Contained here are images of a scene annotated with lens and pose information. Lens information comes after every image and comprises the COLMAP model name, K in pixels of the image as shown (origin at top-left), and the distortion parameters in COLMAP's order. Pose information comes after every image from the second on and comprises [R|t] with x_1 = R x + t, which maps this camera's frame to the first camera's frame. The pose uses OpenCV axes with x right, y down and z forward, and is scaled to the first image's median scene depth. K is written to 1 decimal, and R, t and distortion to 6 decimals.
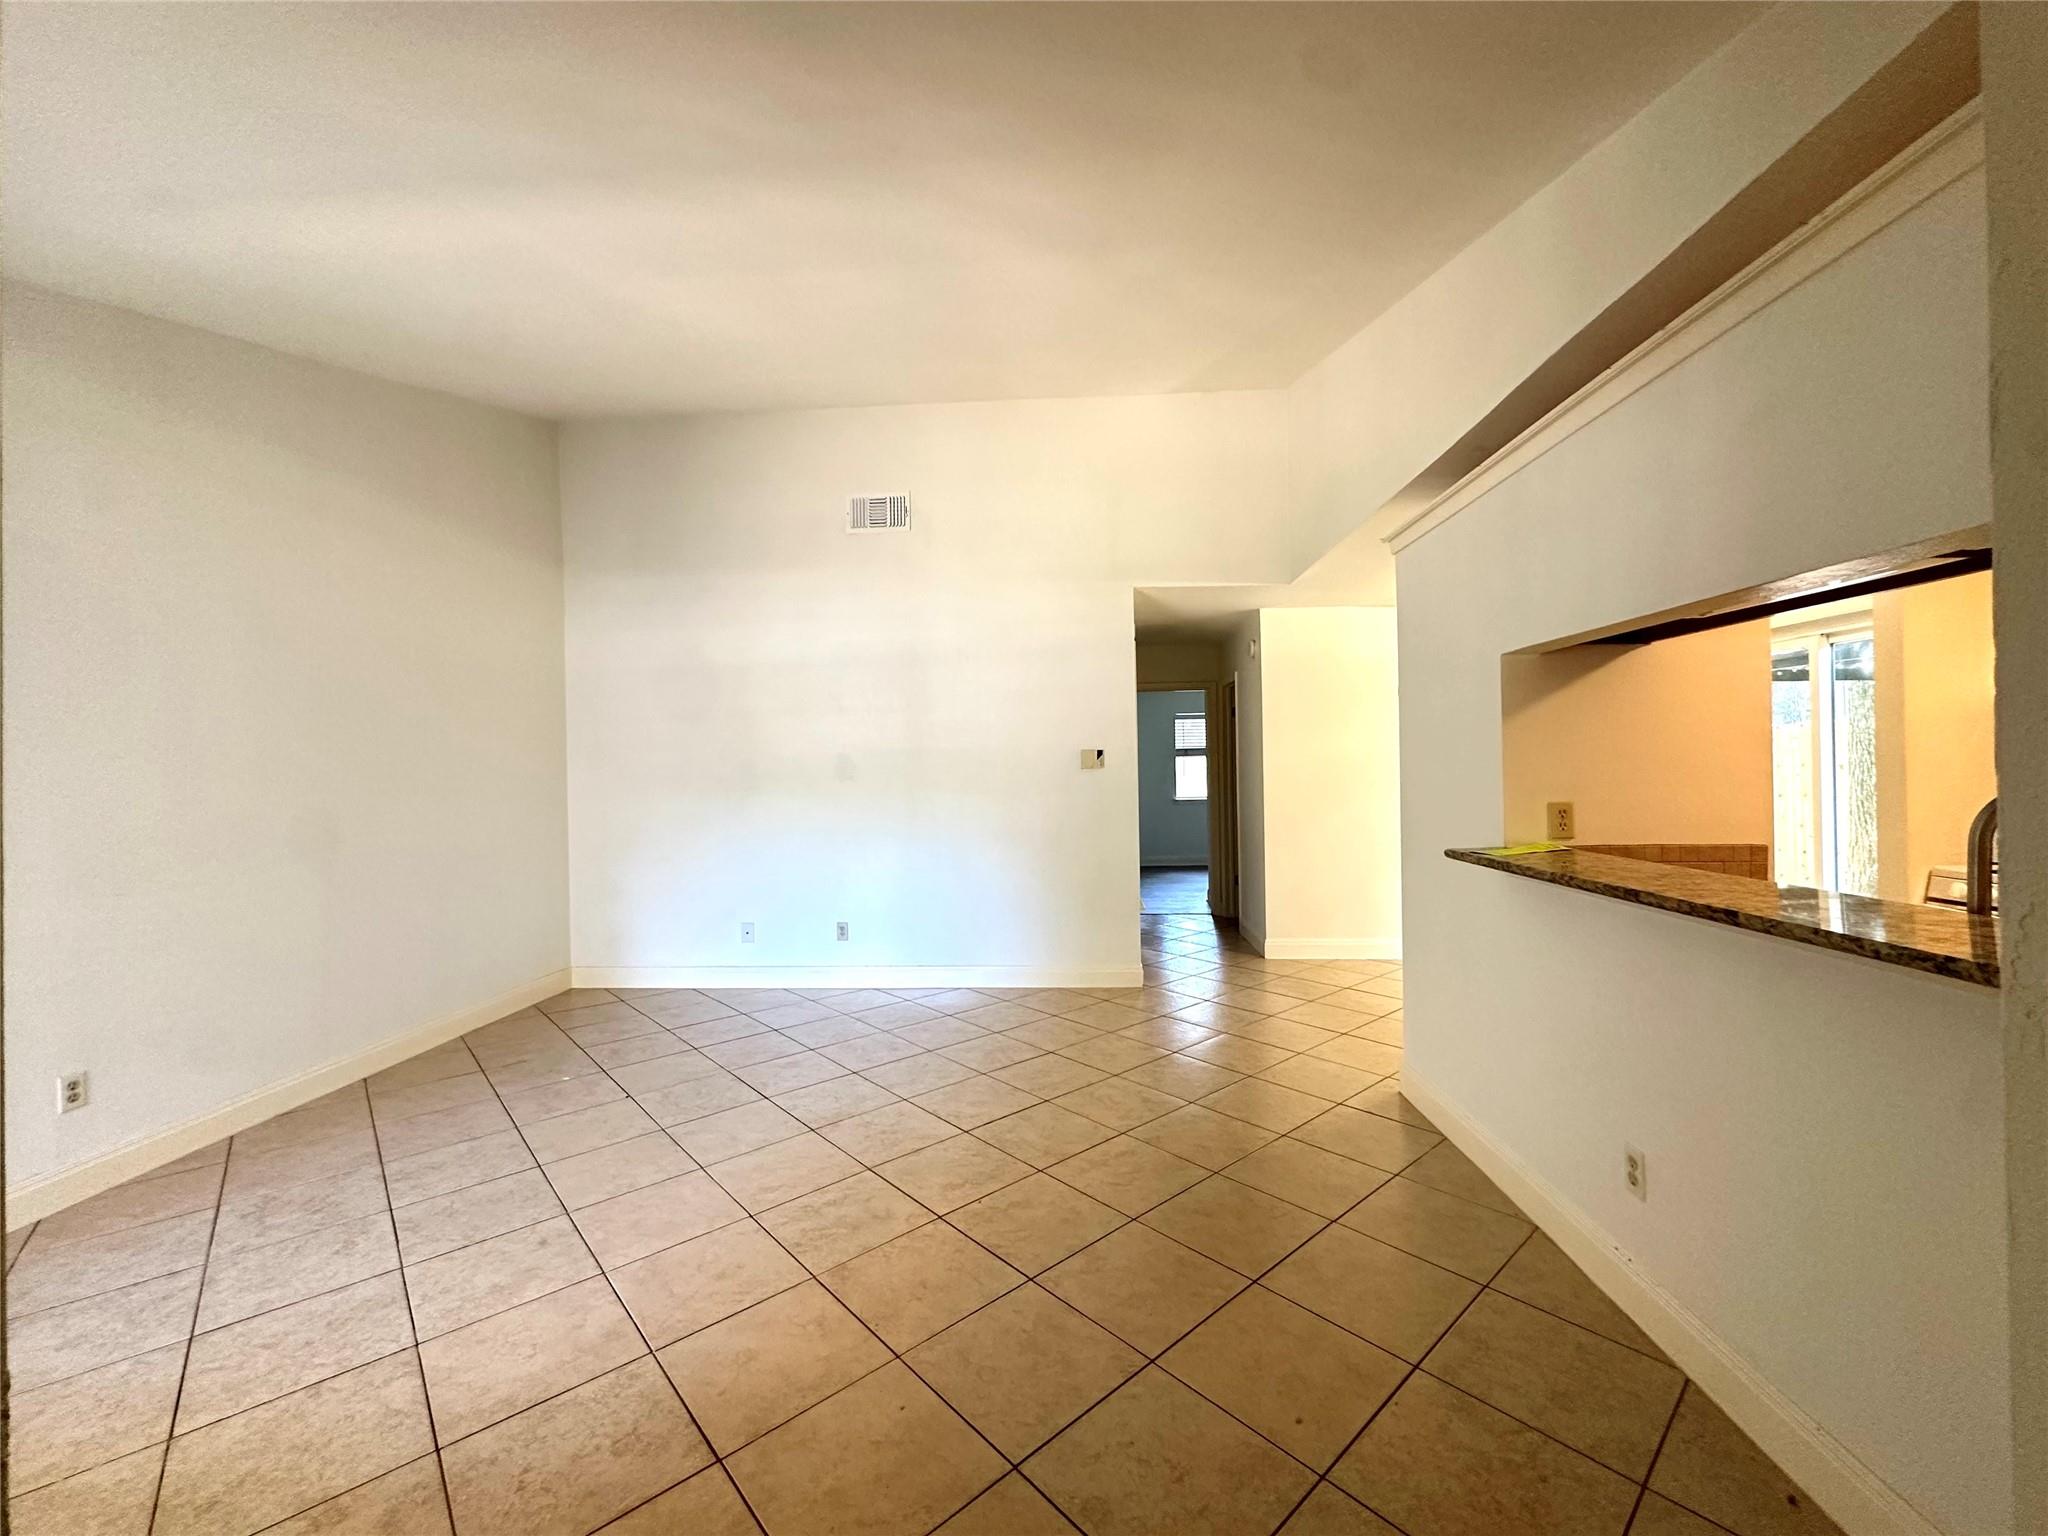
lens RADIAL K [[824.5, 0, 1024.7], [0, 824.5, 769.1], [0, 0, 1]] dist [-0.000197, -0.000191]
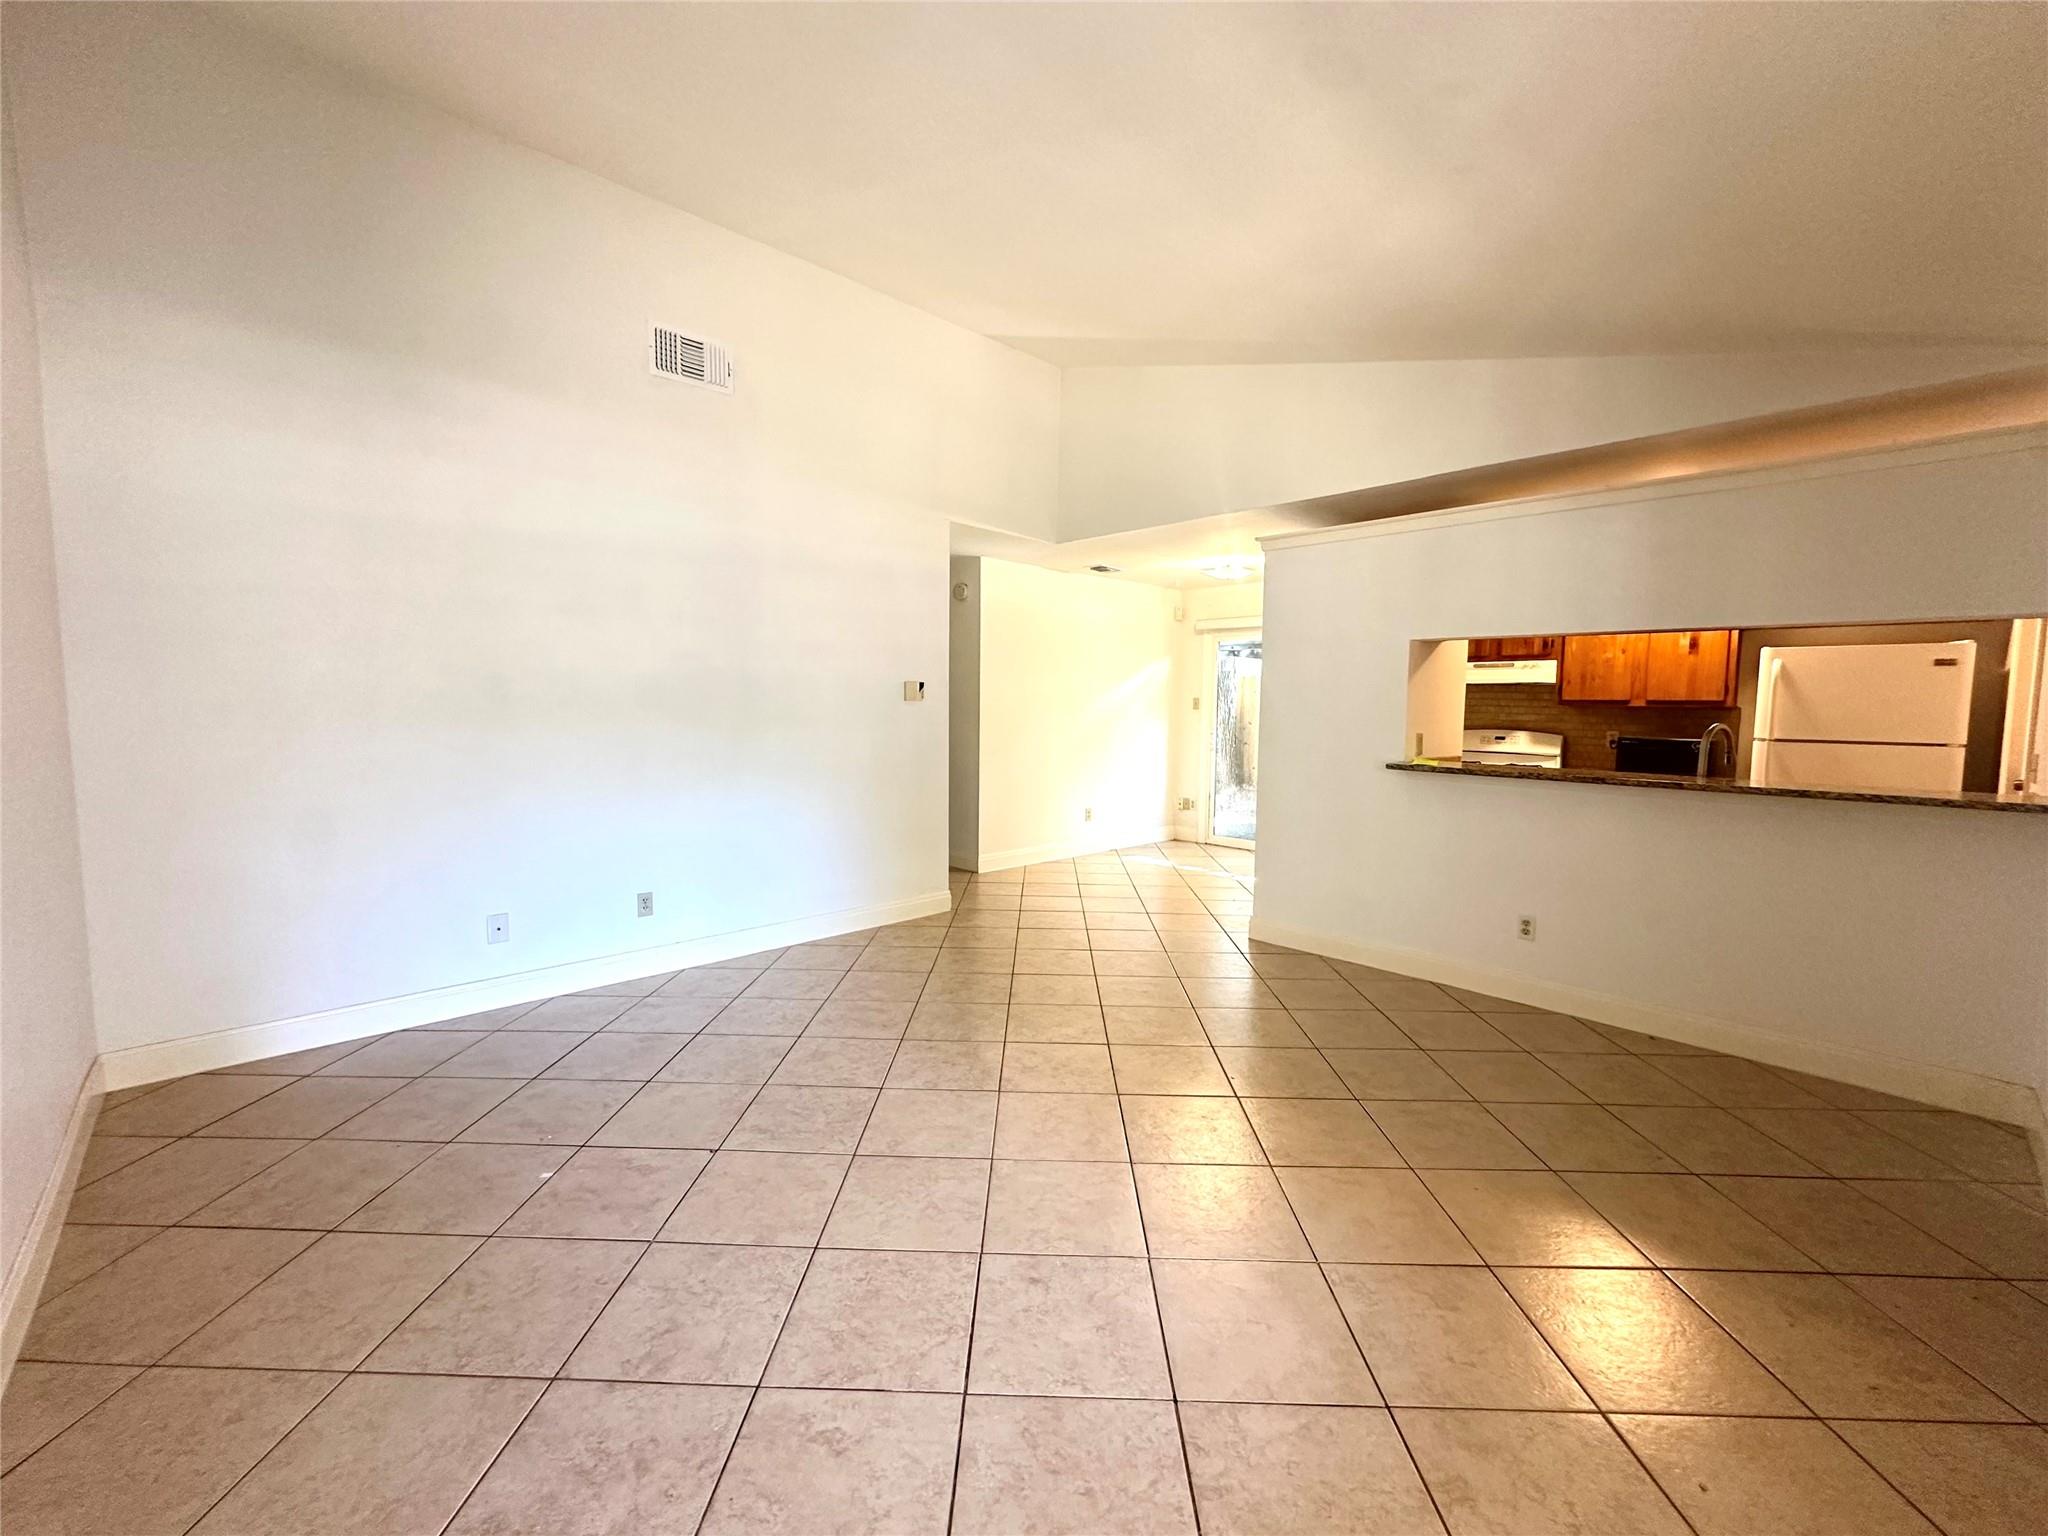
lens RADIAL K [[824.5, 0, 1023.0], [0, 824.5, 767.1], [0, 0, 1]] dist [-0.000197, -0.000191]
pose [[0.672587, -0.033519, 0.739259, -0.594950], [-0.025855, 0.997299, 0.068742, 0.007899], [-0.739566, -0.065349, 0.669904, 0.253096]]
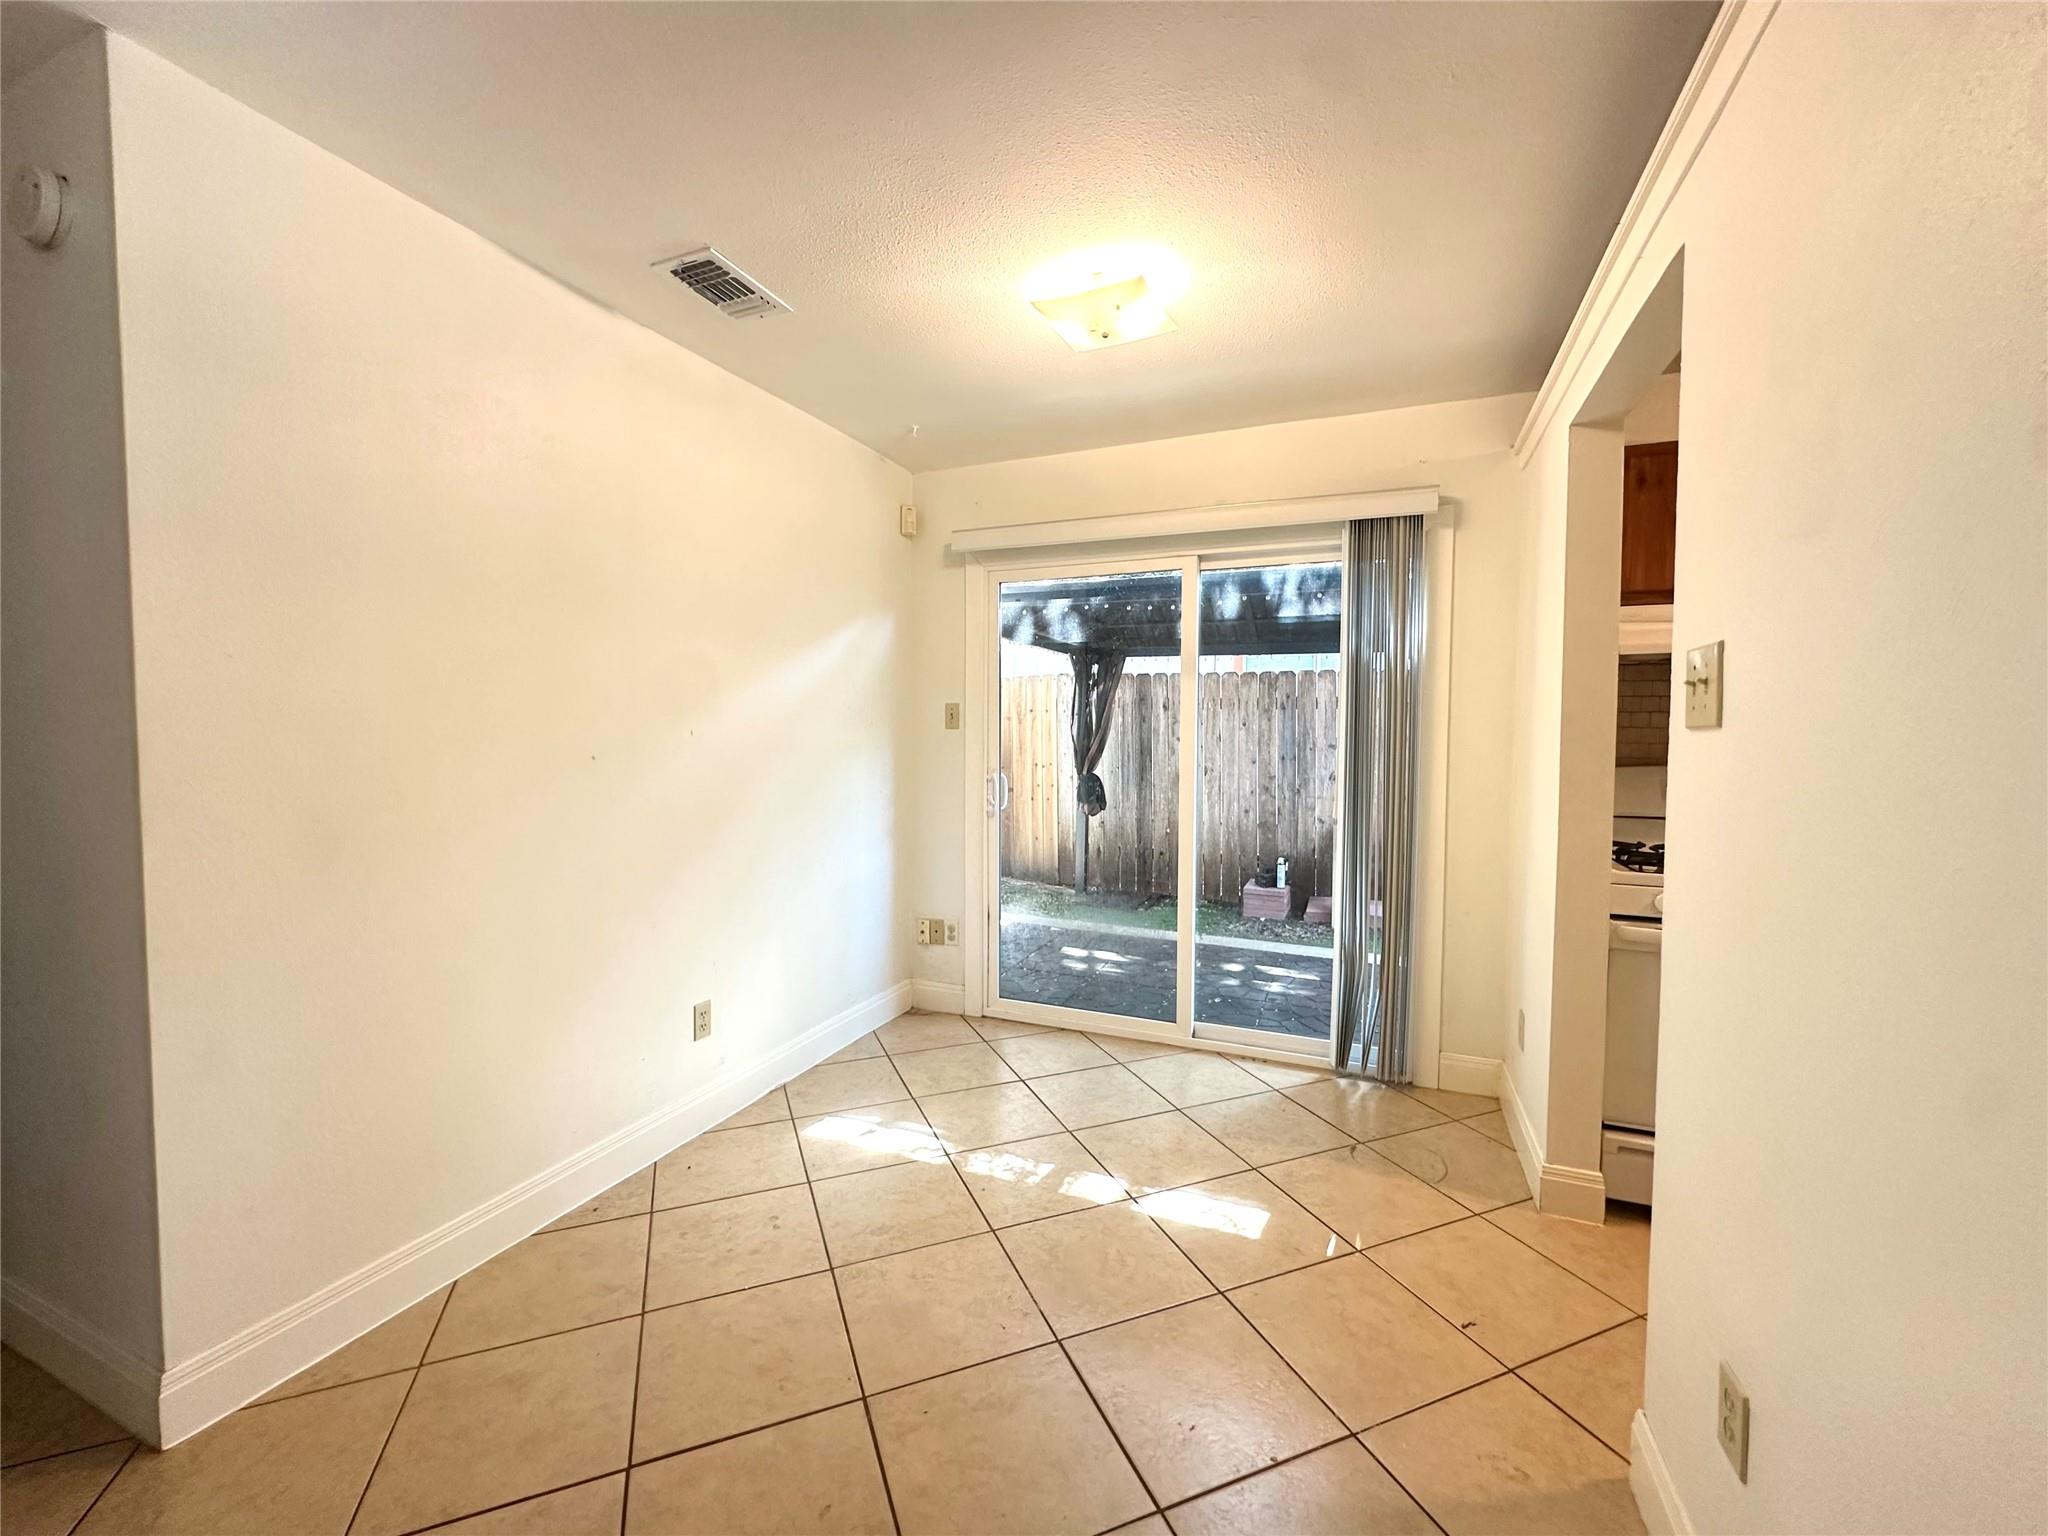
lens RADIAL K [[824.5, 0, 1018.4], [0, 824.5, 768.0], [0, 0, 1]] dist [-0.000197, -0.000191]
pose [[0.331031, -0.020901, 0.943388, 0.174342], [-0.015607, 0.999497, 0.027620, 0.012699], [-0.943491, -0.023866, 0.330538, 0.809385]]
